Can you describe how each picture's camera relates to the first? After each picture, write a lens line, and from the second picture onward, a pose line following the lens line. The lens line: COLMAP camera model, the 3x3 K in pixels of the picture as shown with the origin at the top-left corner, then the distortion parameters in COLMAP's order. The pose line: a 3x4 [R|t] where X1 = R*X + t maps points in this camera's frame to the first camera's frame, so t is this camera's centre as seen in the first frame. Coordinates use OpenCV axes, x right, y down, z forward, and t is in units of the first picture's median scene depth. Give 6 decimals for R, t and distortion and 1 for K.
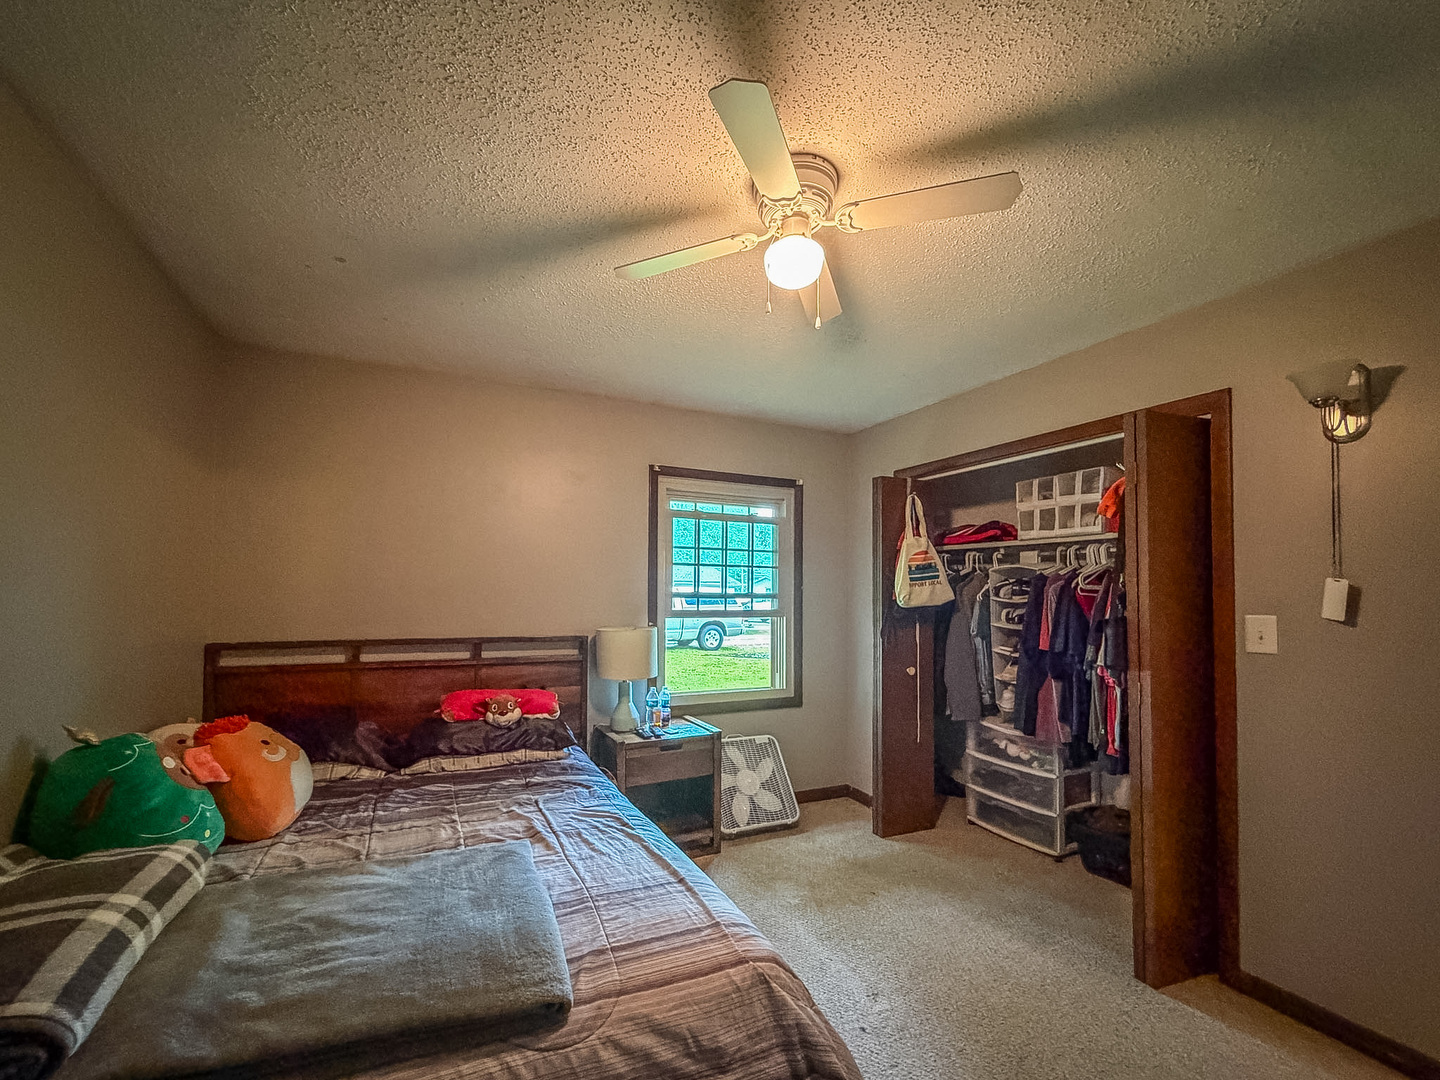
lens RADIAL K [[598.9, 0, 695.6], [0, 598.9, 569.6], [0, 0, 1]] dist [-0.000608, -0.000098]
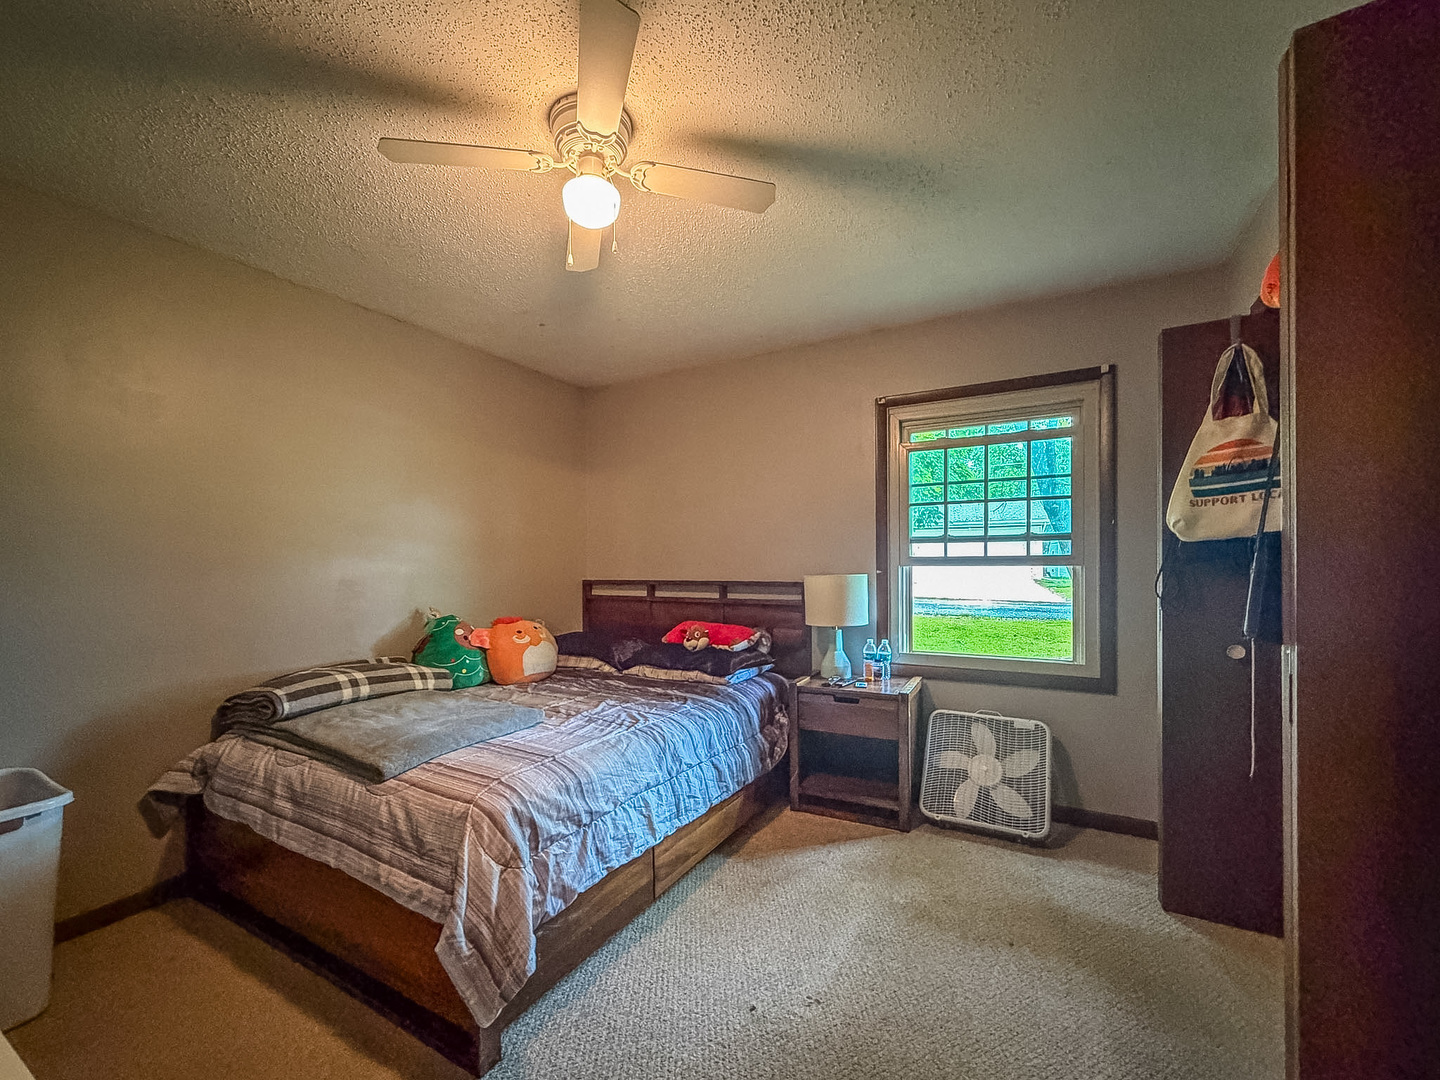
lens RADIAL K [[596.4, 0, 699.7], [0, 596.4, 562.3], [0, 0, 1]] dist [0.000498, 0.000190]
pose [[0.580177, -0.013856, -0.814372, 0.589536], [0.046350, 0.998797, 0.016027, 0.055314], [0.813170, -0.047044, 0.580121, 0.278397]]
